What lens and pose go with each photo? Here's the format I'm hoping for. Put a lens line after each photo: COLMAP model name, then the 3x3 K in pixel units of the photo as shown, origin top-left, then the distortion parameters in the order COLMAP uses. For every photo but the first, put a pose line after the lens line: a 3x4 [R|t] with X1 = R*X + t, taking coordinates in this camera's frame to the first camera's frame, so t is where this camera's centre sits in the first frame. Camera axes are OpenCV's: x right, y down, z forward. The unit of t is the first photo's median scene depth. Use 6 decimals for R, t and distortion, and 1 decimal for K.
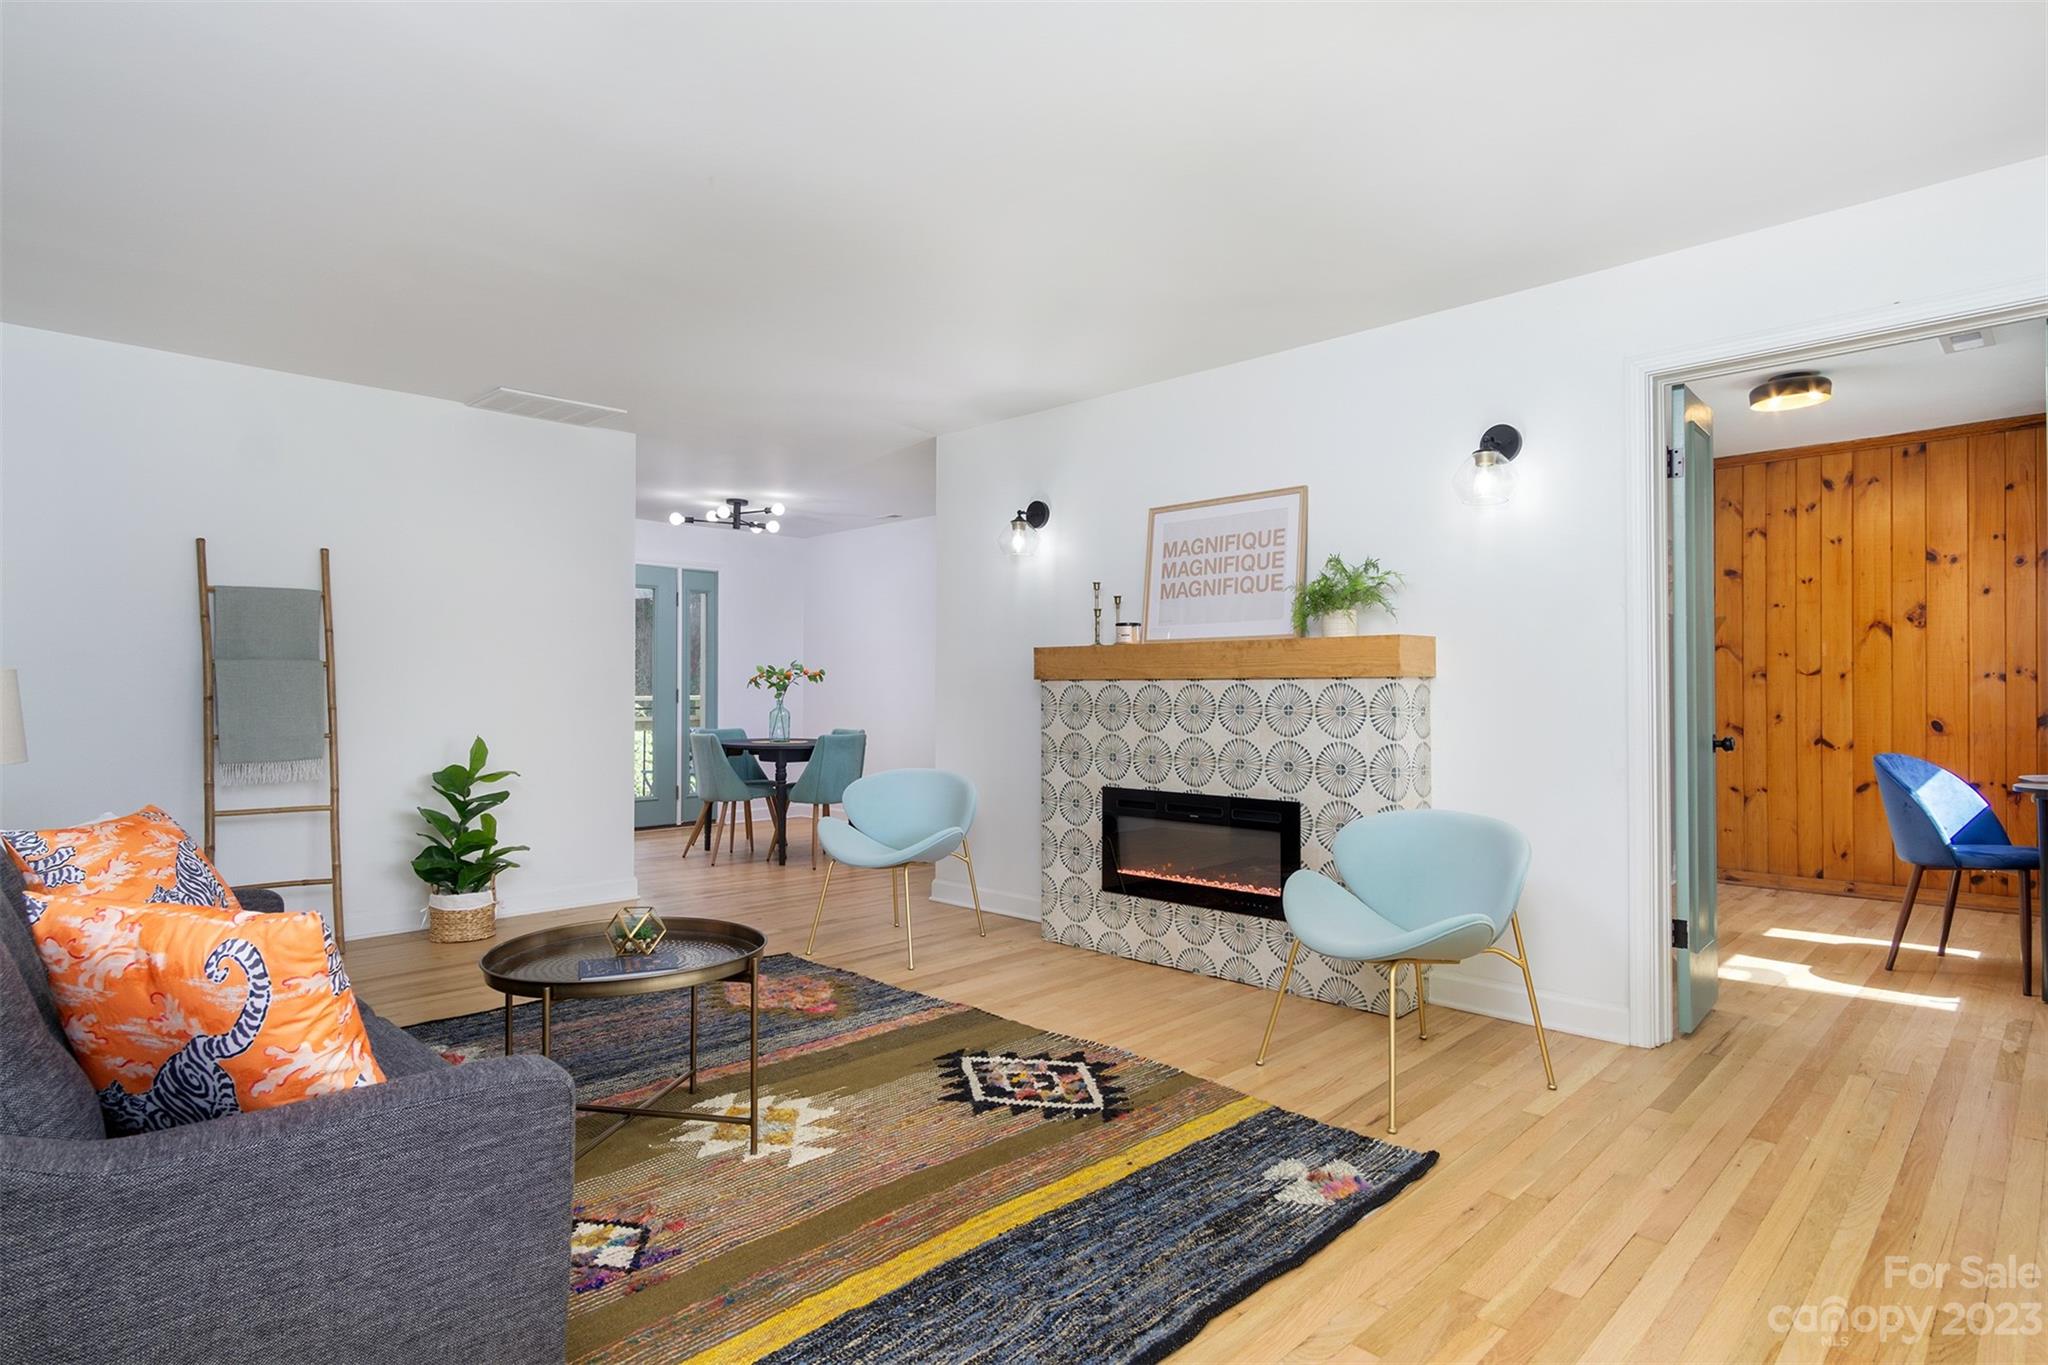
lens RADIAL K [[1081.3, 0, 1029.1], [0, 1081.3, 674.6], [0, 0, 1]] dist [0.002894, 0.004377]
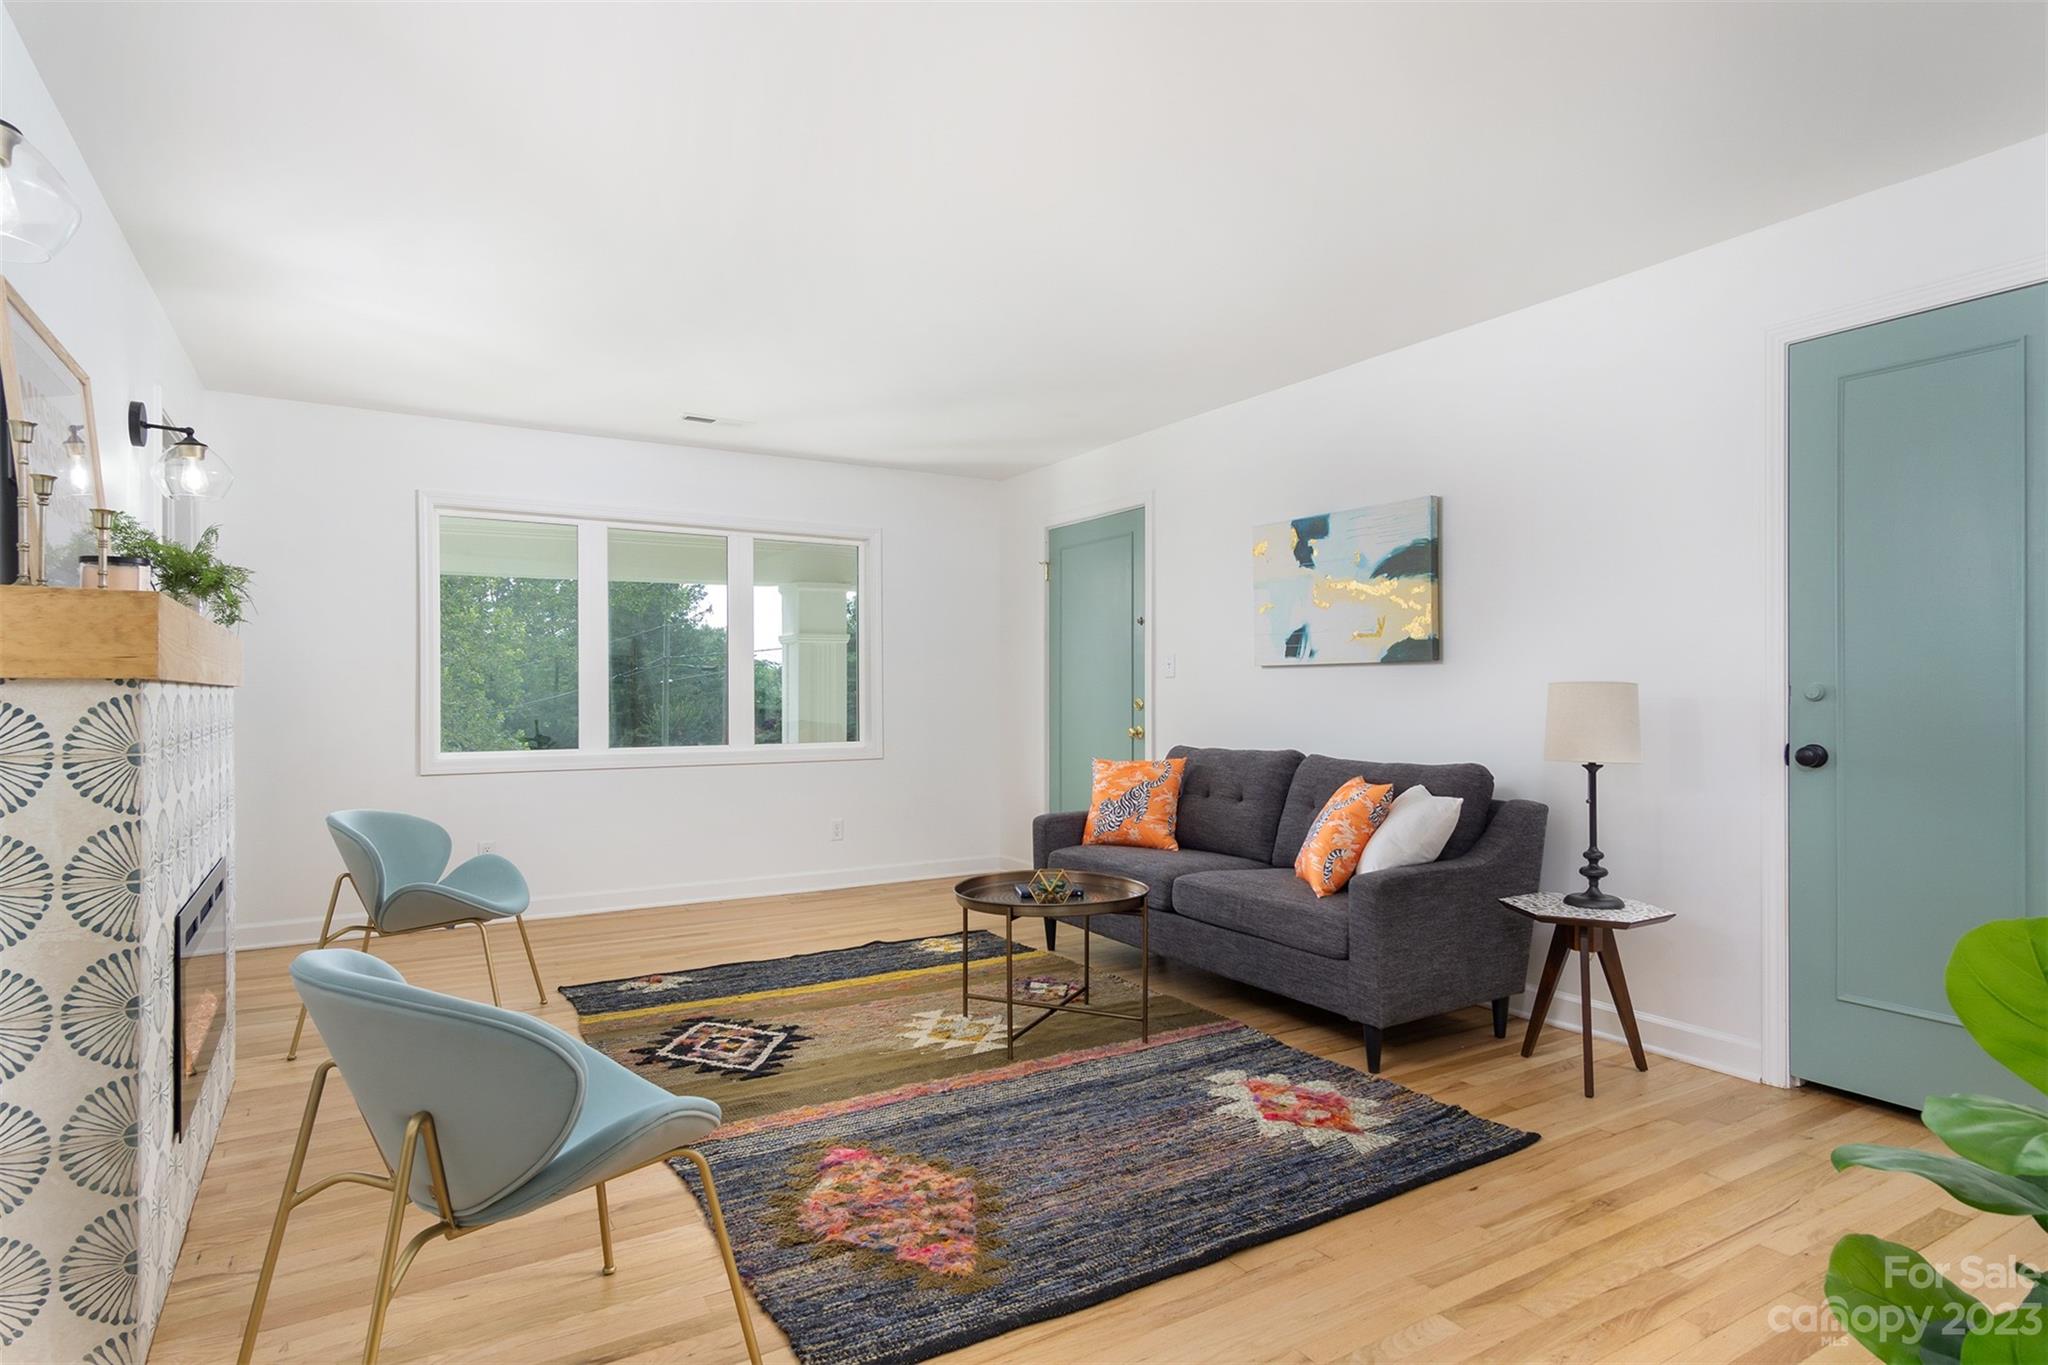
lens RADIAL K [[1081.3, 0, 1028.5], [0, 1081.3, 686.1], [0, 0, 1]] dist [0.002894, 0.004377]
pose [[-0.970142, 0.002494, 0.242527, -0.508334], [-0.002446, 0.999796, -0.020065, 0.018646], [-0.242527, -0.020059, -0.969937, 1.765714]]
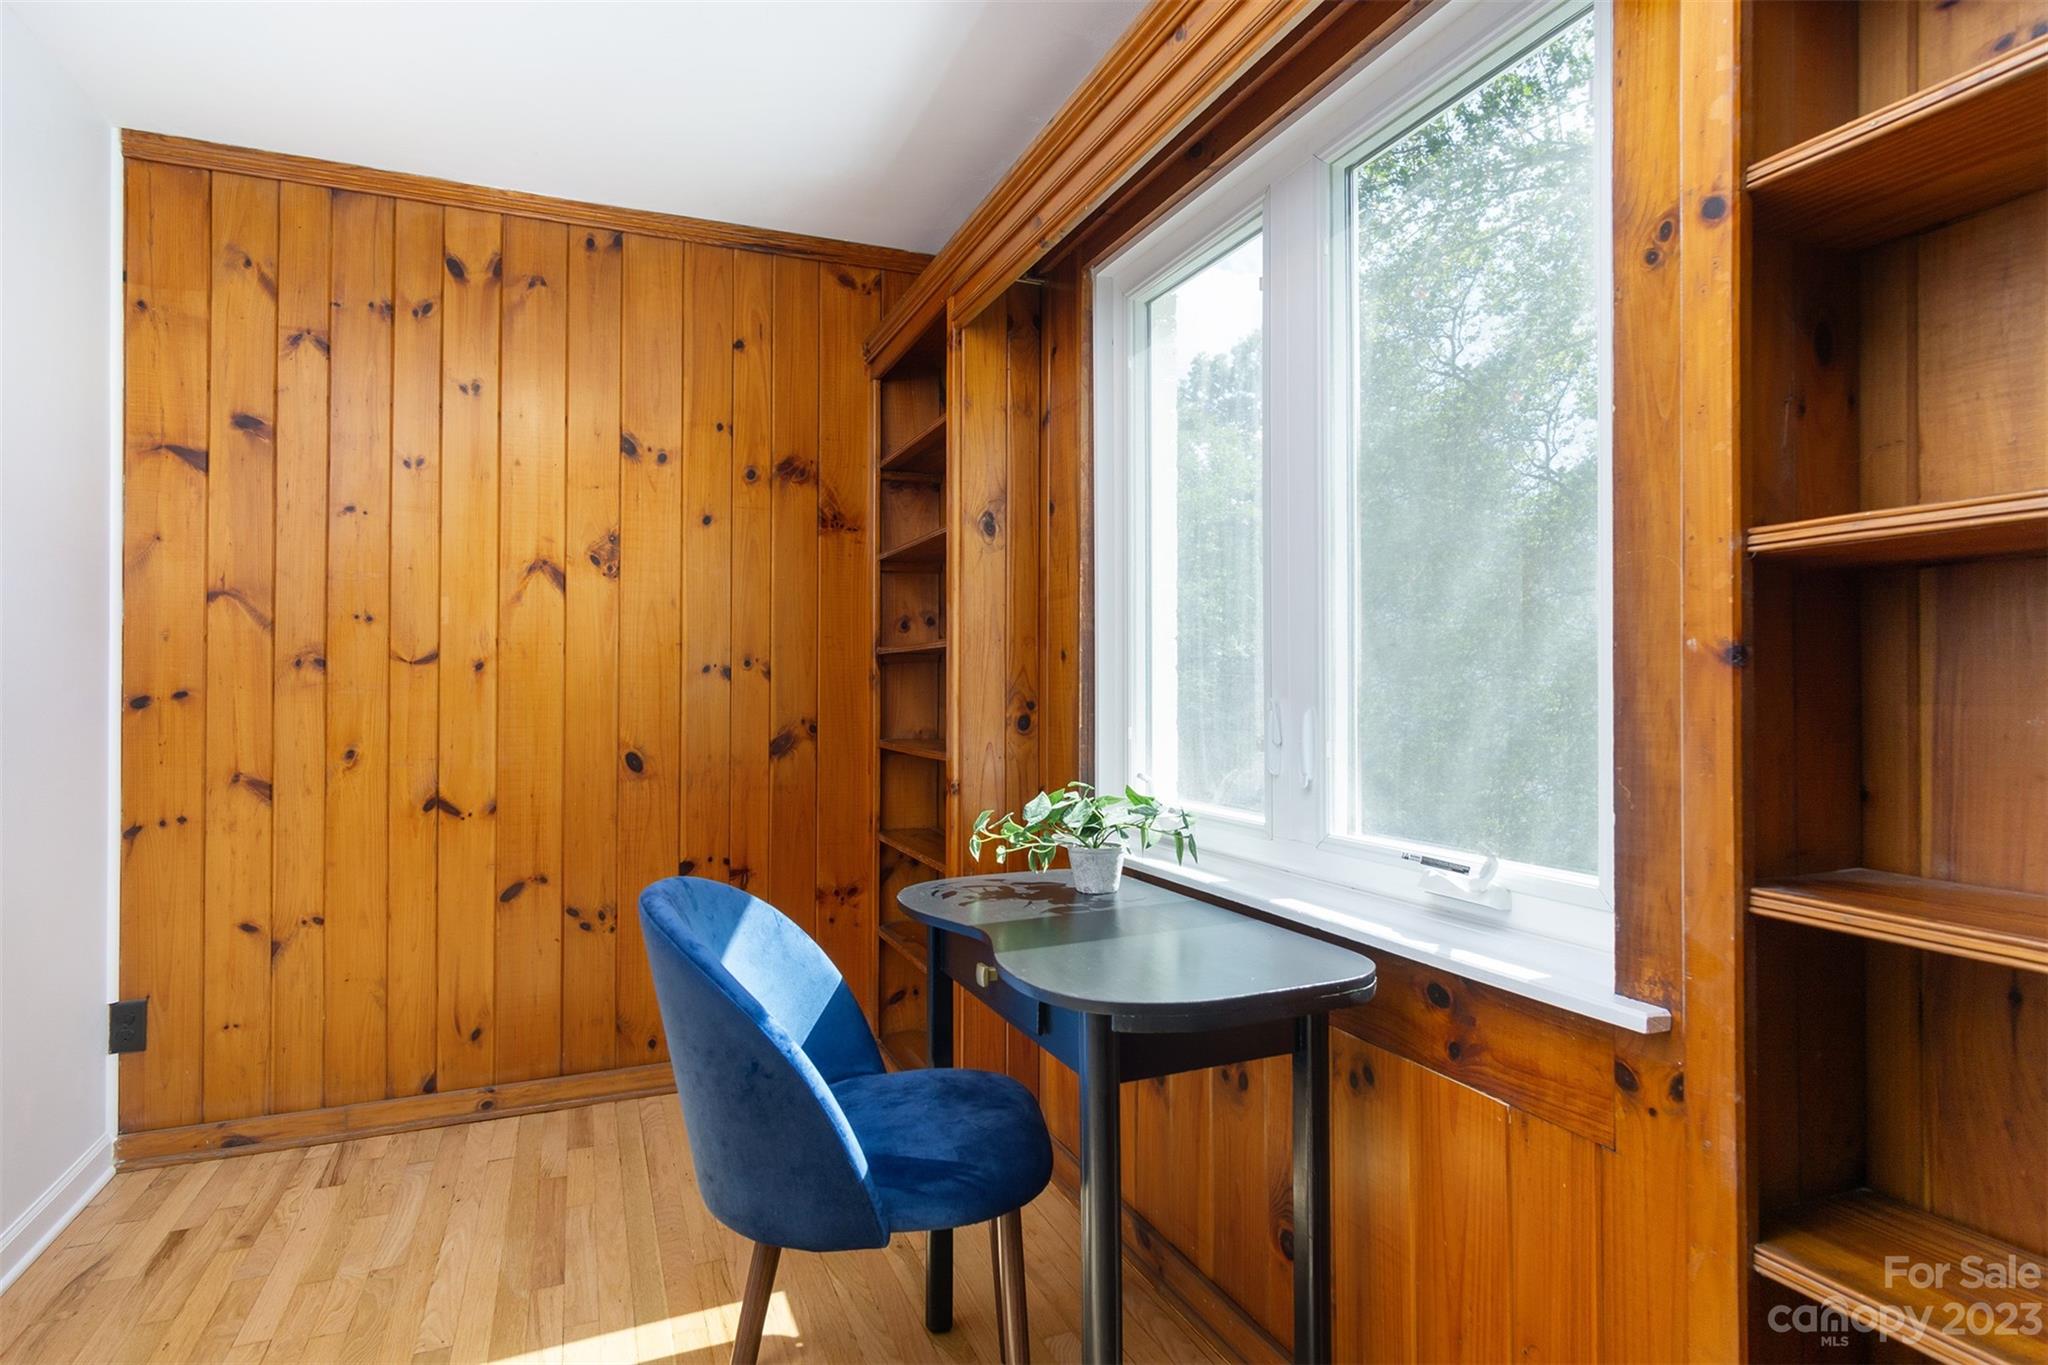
lens RADIAL K [[1081.3, 0, 1022.6], [0, 1081.3, 679.0], [0, 0, 1]] dist [0.002894, 0.004377]
pose [[0.393181, 0.009410, 0.919413, 0.322516], [-0.010633, 0.999927, -0.005687, 0.005650], [-0.919400, -0.007540, 0.393253, 0.472263]]
